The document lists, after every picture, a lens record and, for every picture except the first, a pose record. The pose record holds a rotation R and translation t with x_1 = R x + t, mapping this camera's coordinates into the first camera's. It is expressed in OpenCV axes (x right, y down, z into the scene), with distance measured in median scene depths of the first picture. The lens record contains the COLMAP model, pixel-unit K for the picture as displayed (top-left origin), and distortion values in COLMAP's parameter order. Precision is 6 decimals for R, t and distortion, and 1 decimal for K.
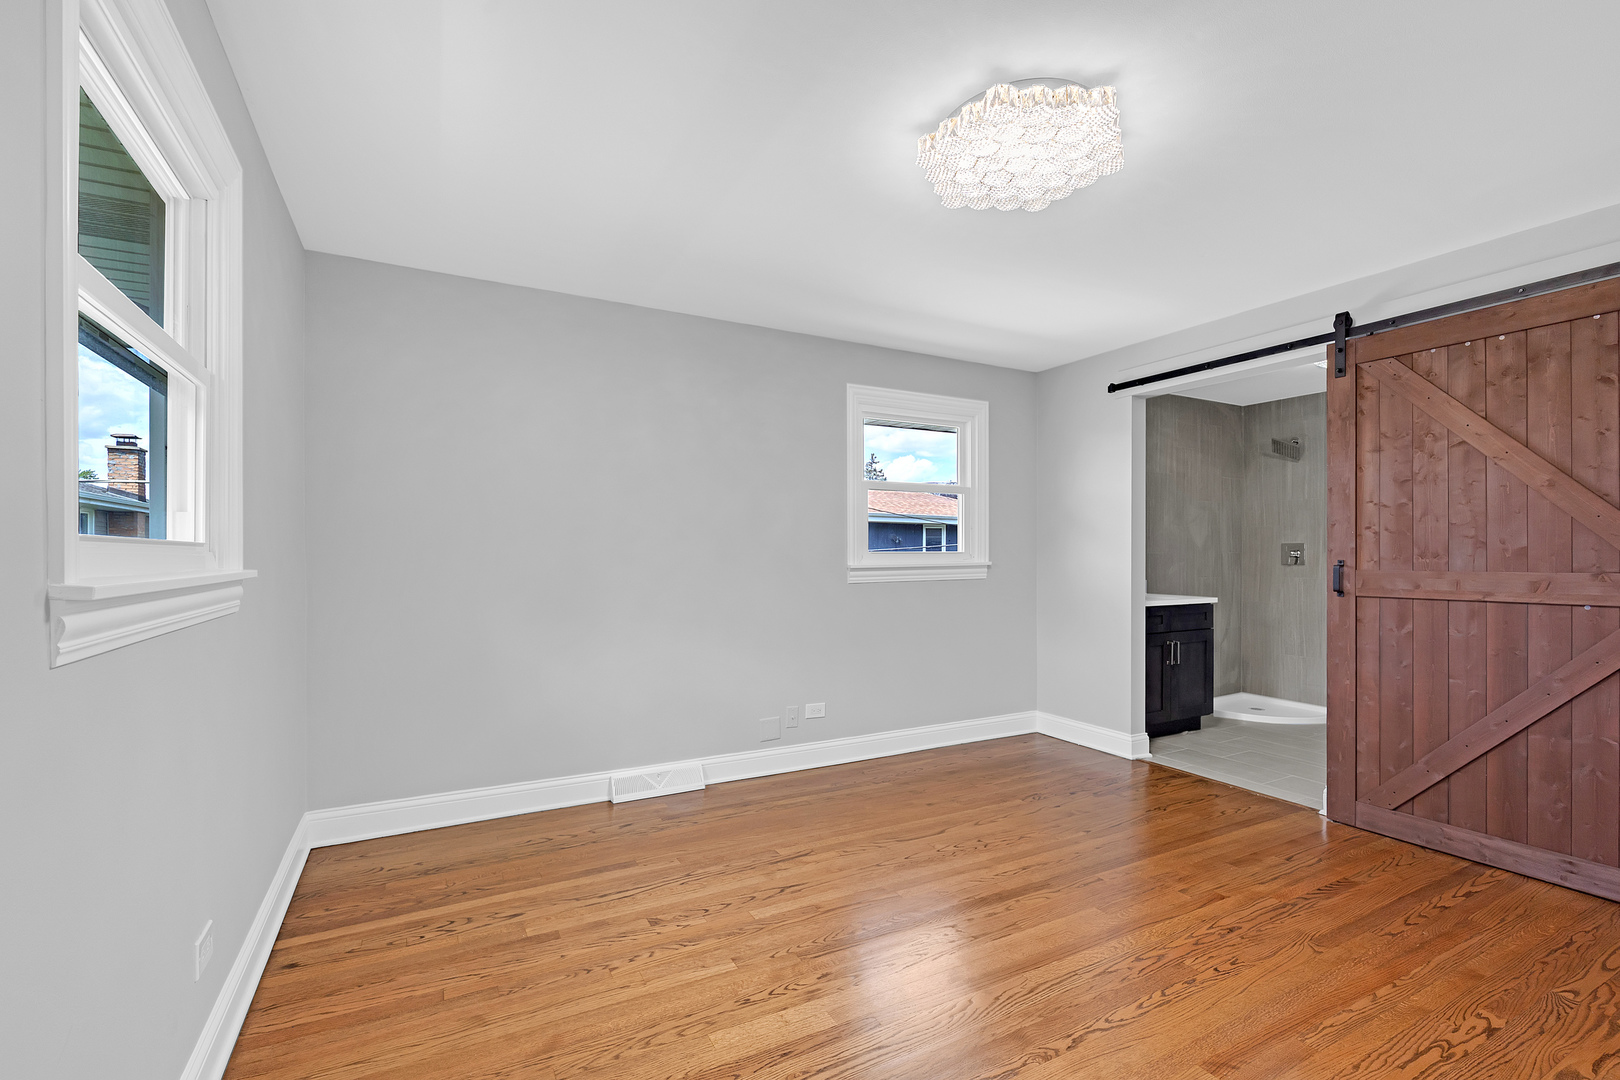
lens RADIAL K [[718.7, 0, 810.7], [0, 718.7, 554.2], [0, 0, 1]] dist [-0.003959, 0.000110]
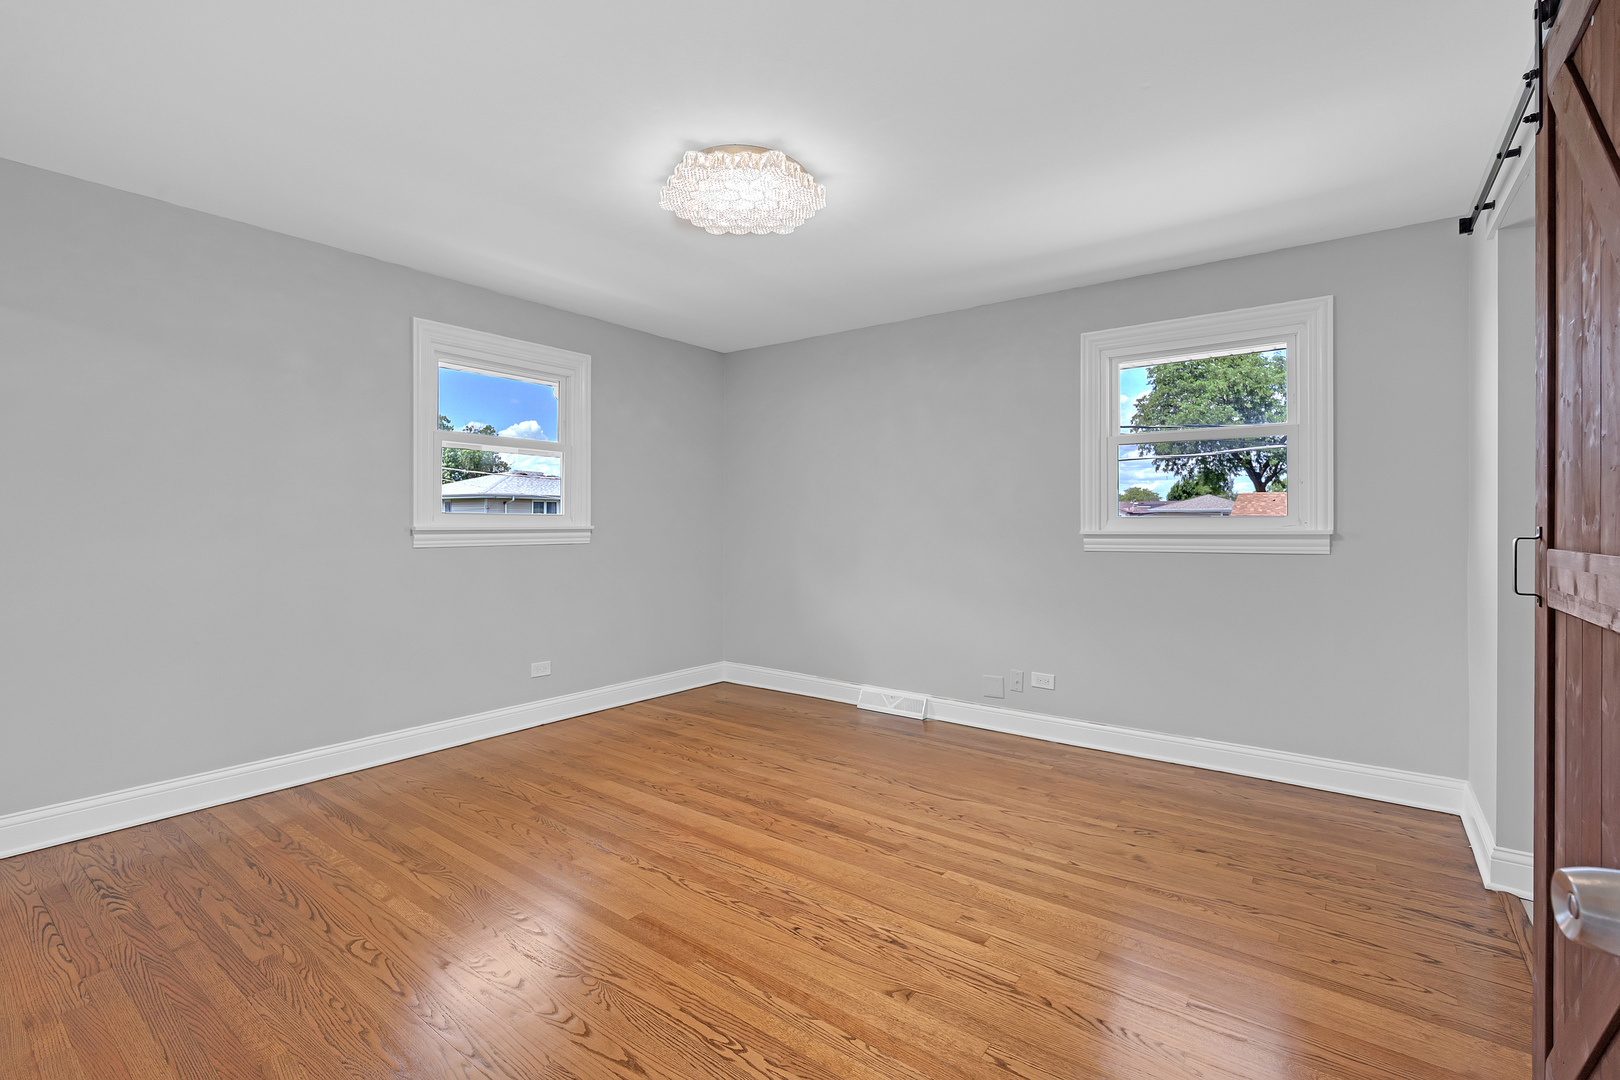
lens RADIAL K [[718.7, 0, 792.8], [0, 718.7, 530.1], [0, 0, 1]] dist [-0.003959, 0.000110]
pose [[0.411650, 0.009554, -0.911292, 0.810504], [-0.002881, 0.999954, 0.009182, 0.007451], [0.911337, -0.001154, 0.411658, 0.320253]]
